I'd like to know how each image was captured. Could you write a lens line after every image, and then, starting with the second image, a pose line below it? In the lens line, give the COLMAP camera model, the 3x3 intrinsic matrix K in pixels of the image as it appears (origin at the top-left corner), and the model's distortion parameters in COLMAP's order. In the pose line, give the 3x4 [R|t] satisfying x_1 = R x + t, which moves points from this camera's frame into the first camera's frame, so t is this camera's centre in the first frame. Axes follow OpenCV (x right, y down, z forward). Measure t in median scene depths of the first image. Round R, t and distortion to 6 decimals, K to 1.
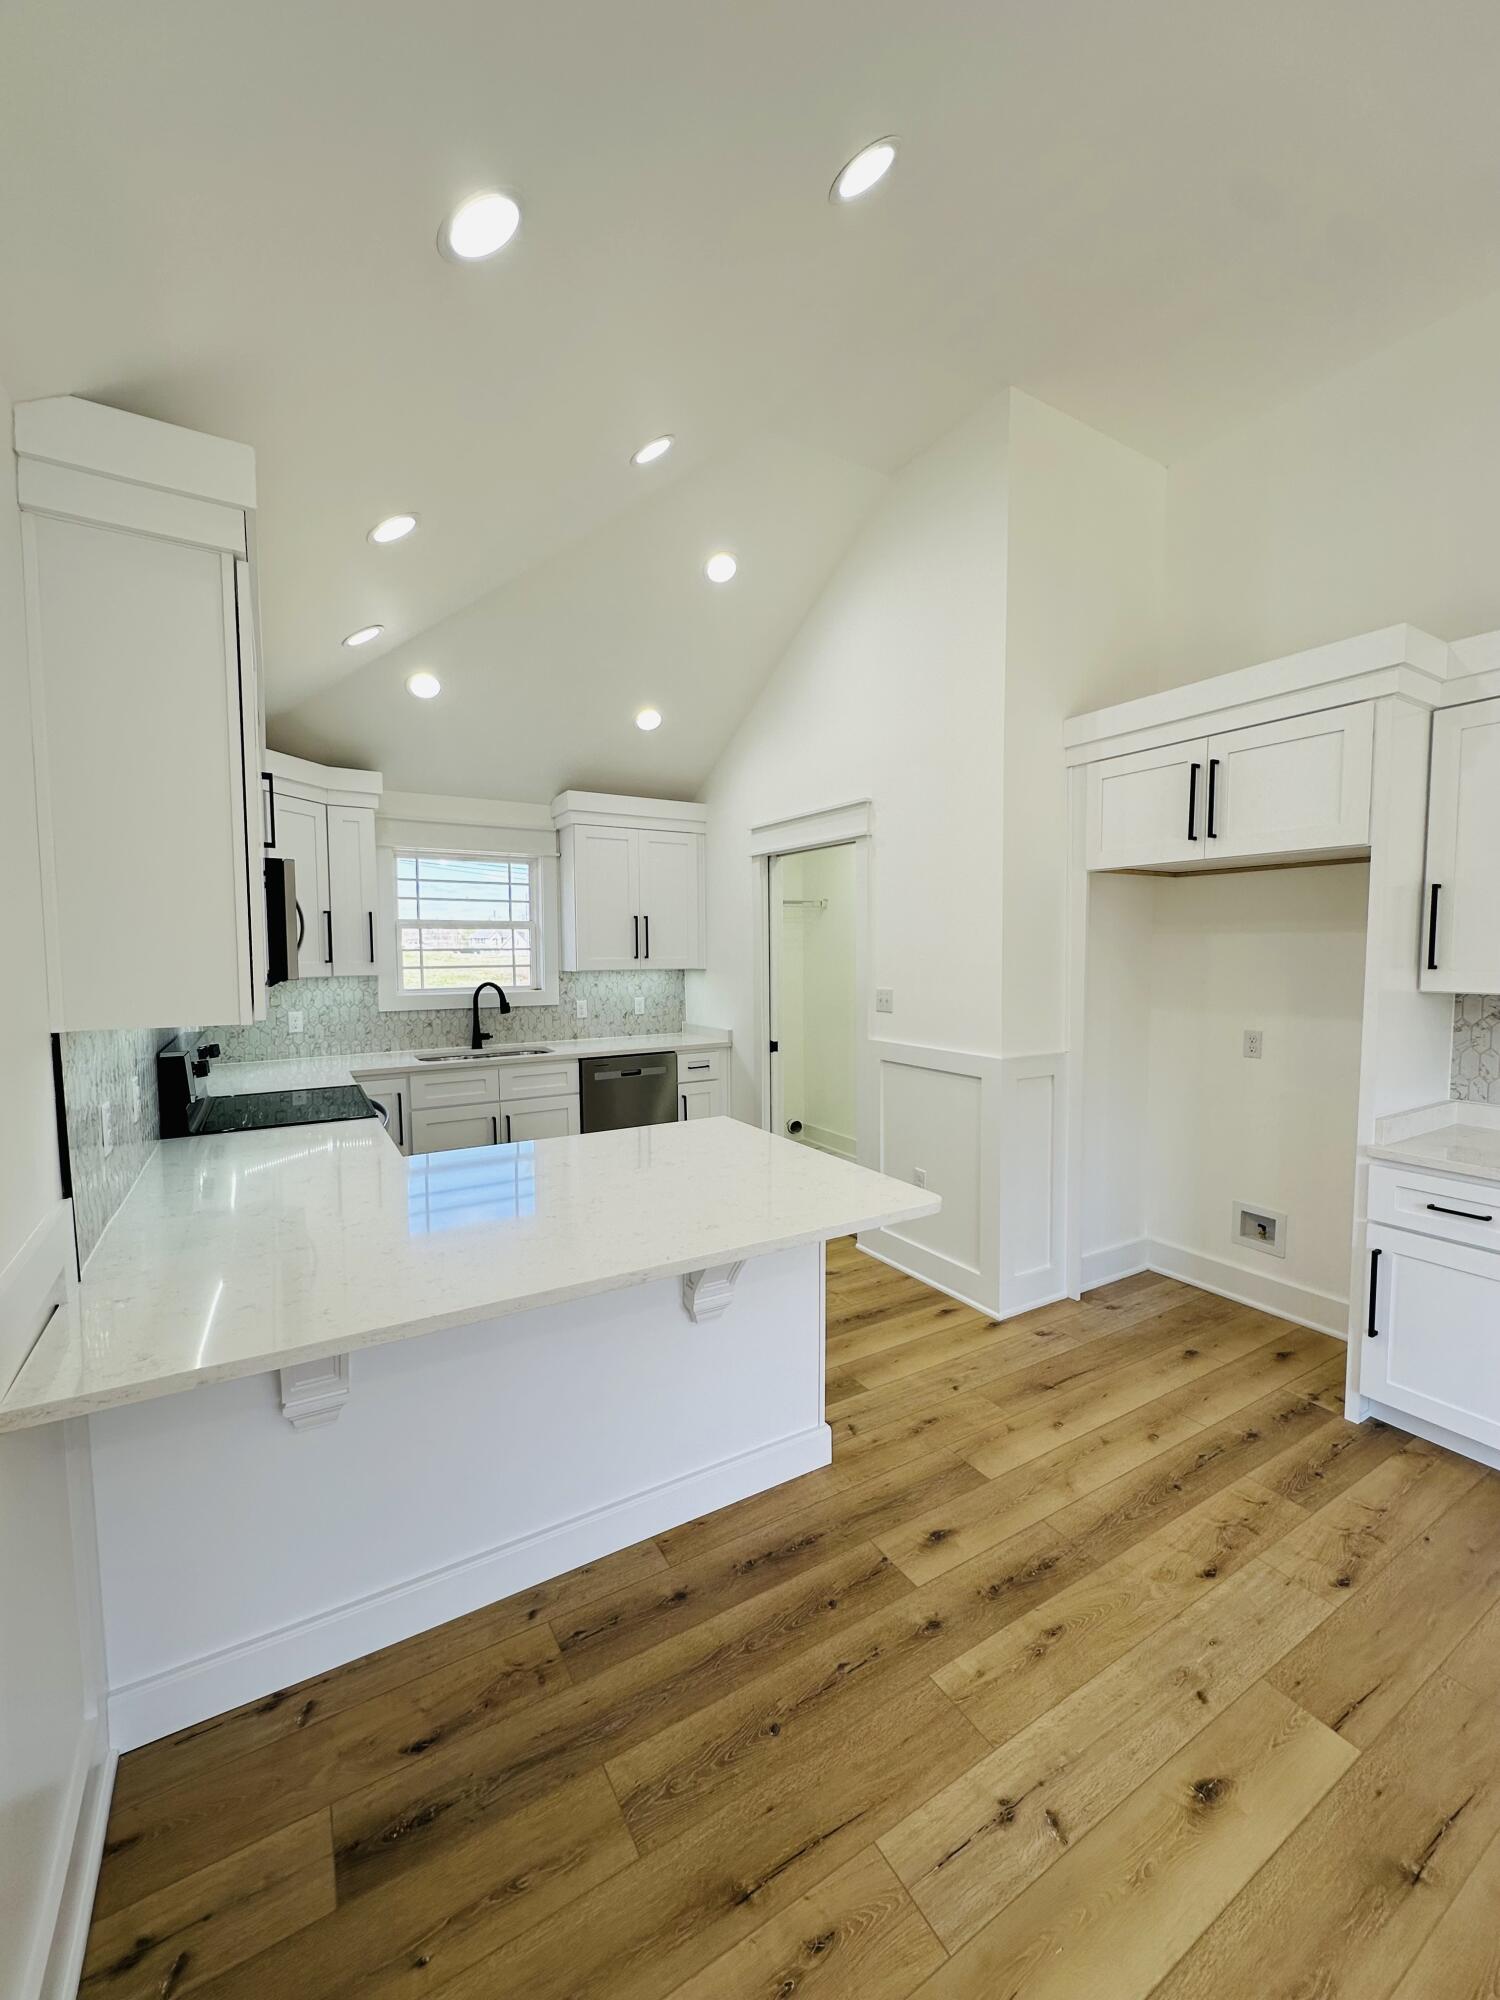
lens RADIAL K [[793.6, 0, 750.0], [0, 793.6, 1000.0], [0, 0, 1]] dist [-0.002176, 0.000314]
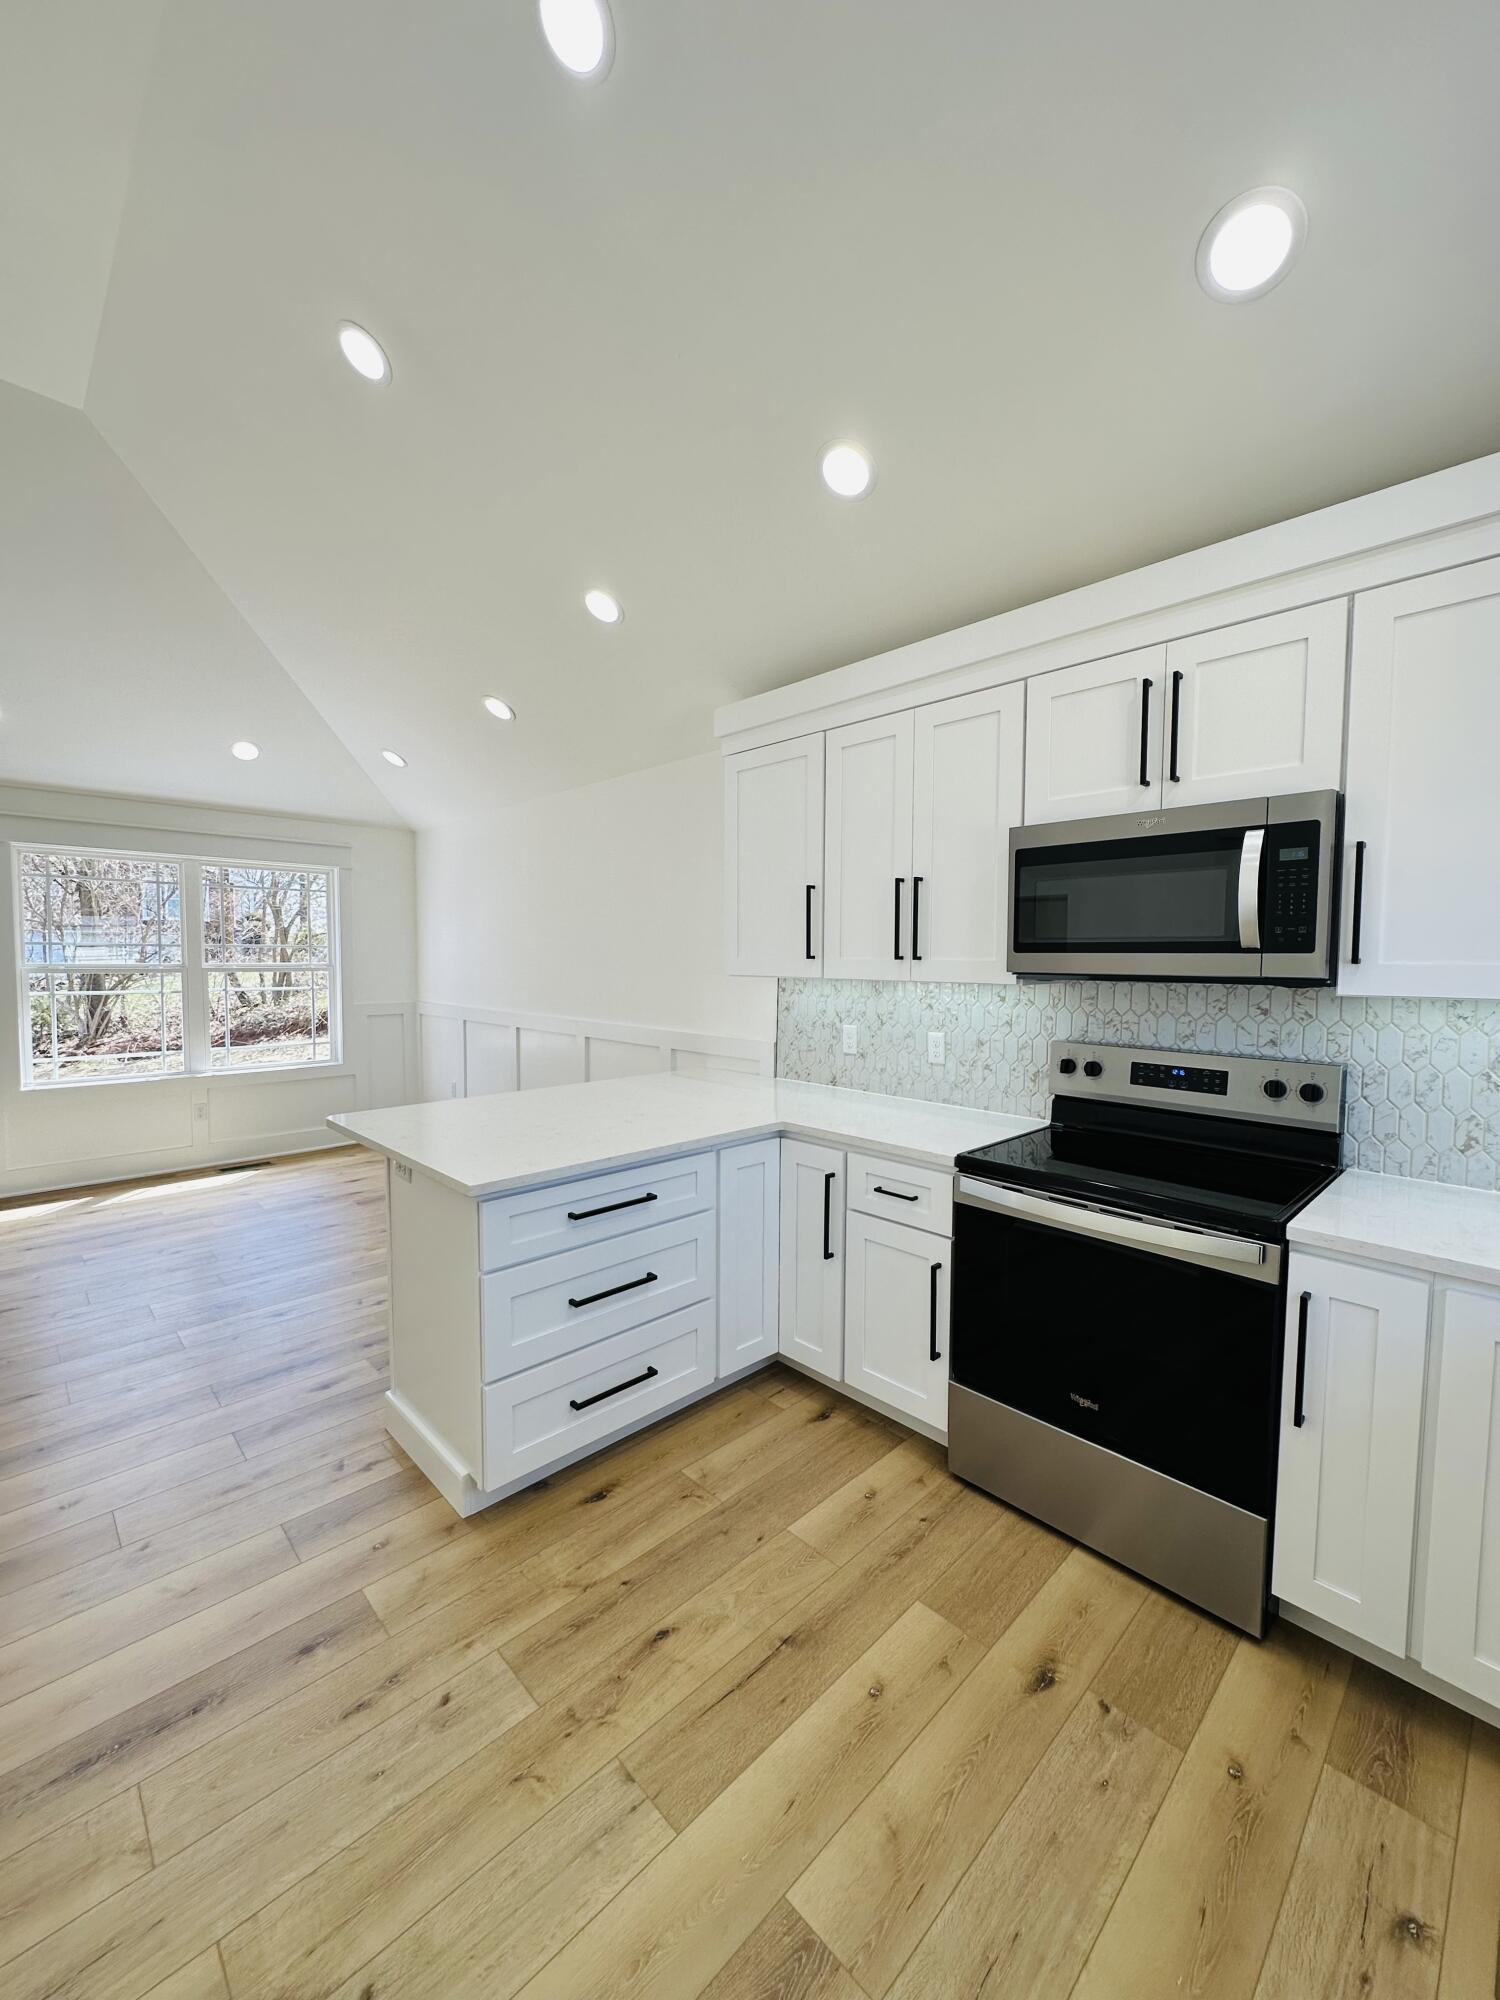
lens RADIAL K [[793.6, 0, 750.0], [0, 793.6, 1000.0], [0, 0, 1]] dist [-0.002176, 0.000314]
pose [[-0.973281, 0.009385, -0.229424, -0.066203], [-0.018999, 0.992447, 0.121196, -0.055311], [0.228829, 0.122317, -0.965752, 1.039179]]
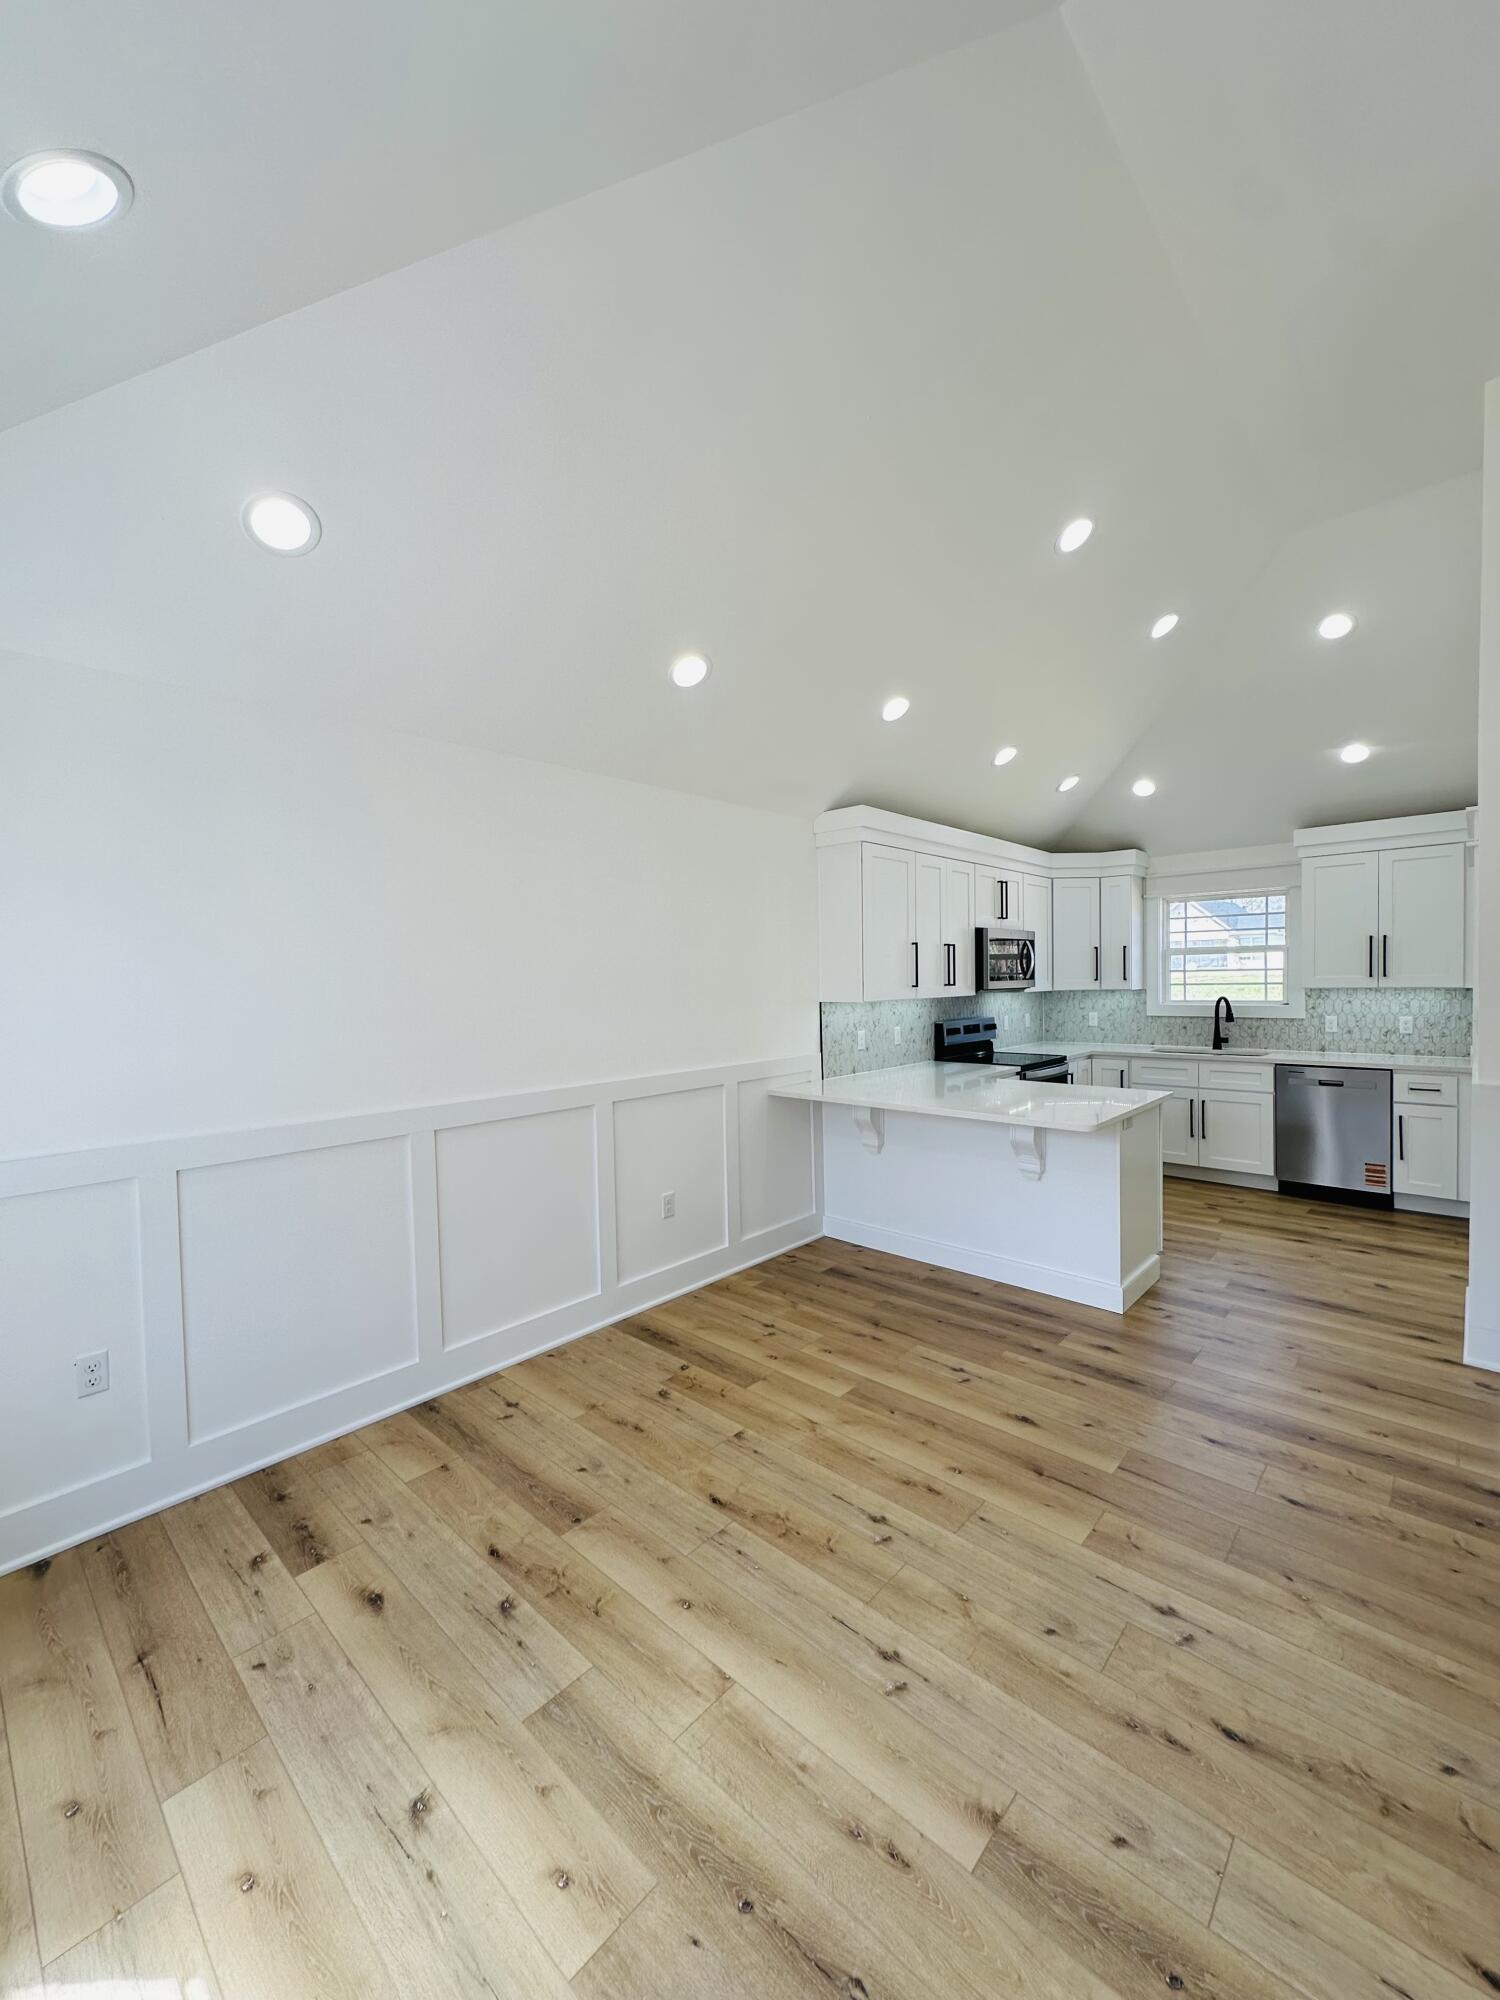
lens RADIAL K [[793.6, 0, 750.0], [0, 793.6, 1000.0], [0, 0, 1]] dist [-0.002176, 0.000314]
pose [[0.279321, 0.025200, -0.959867, 0.677552], [-0.045687, 0.998872, 0.012929, 0.001040], [0.959110, 0.040242, 0.280158, -0.061821]]
